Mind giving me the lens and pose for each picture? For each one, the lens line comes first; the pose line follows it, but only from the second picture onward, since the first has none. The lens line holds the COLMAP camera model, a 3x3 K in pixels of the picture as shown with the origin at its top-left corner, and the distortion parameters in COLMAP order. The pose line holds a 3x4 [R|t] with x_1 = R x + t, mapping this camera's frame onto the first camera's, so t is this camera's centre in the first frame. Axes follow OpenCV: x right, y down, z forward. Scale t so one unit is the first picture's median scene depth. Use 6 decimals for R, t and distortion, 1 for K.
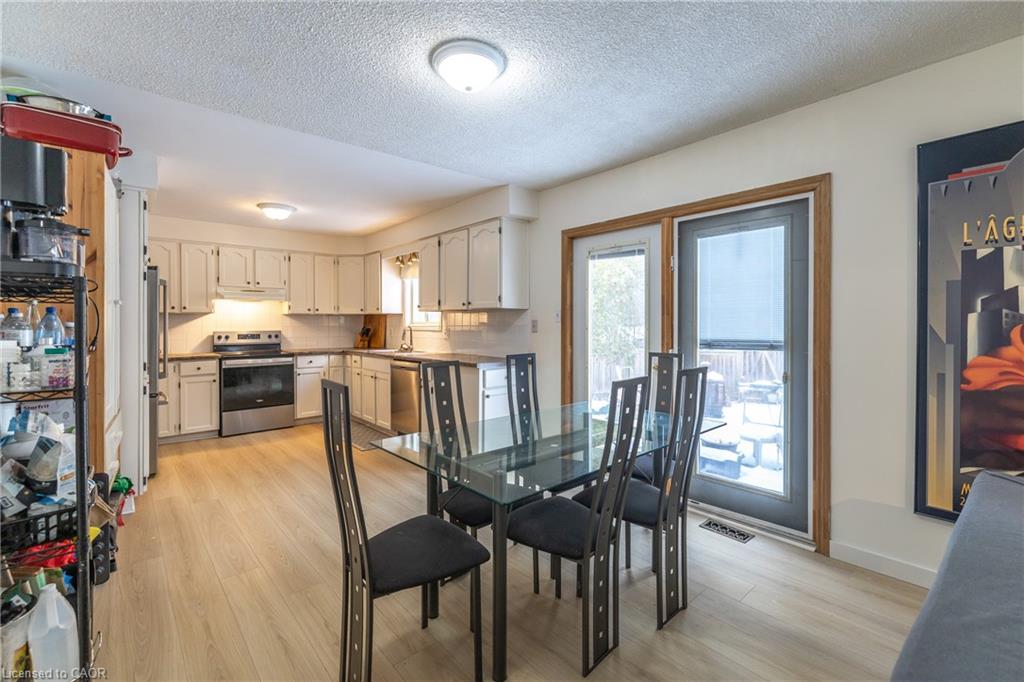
lens RADIAL K [[445.1, 0, 513.6], [0, 445.1, 323.8], [0, 0, 1]] dist [0.000568, 0.000093]
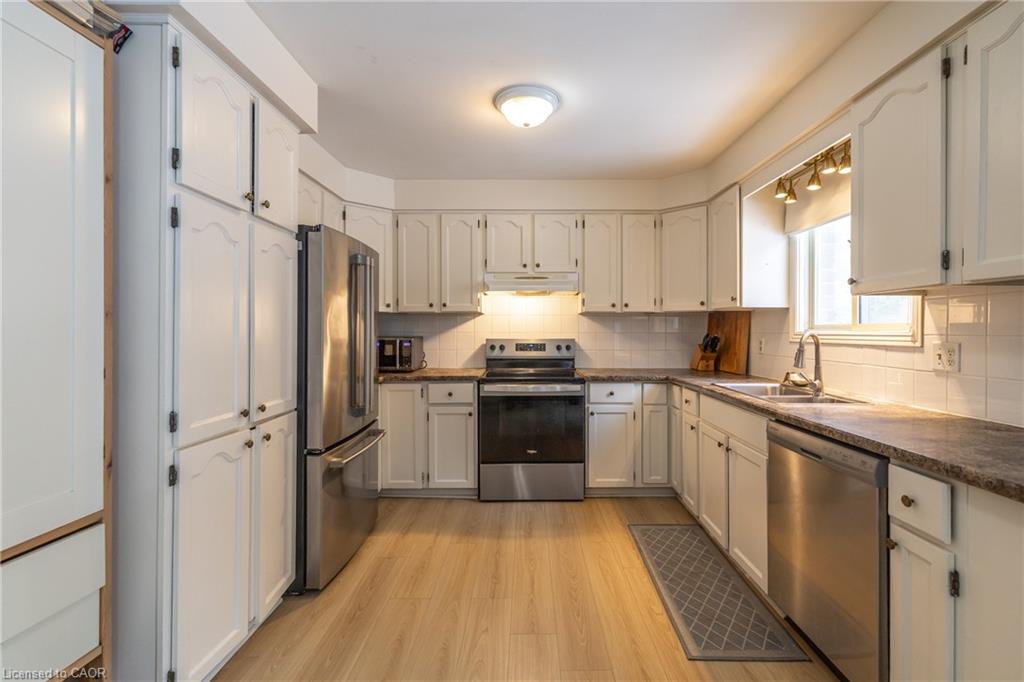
lens RADIAL K [[452.6, 0, 517.3], [0, 452.6, 326.2], [0, 0, 1]] dist [0.000798, 0.000198]
pose [[0.737160, -0.000926, -0.675717, -0.148451], [-0.003881, 0.999977, -0.005604, 0.001057], [0.675707, 0.006753, 0.737140, 0.486891]]
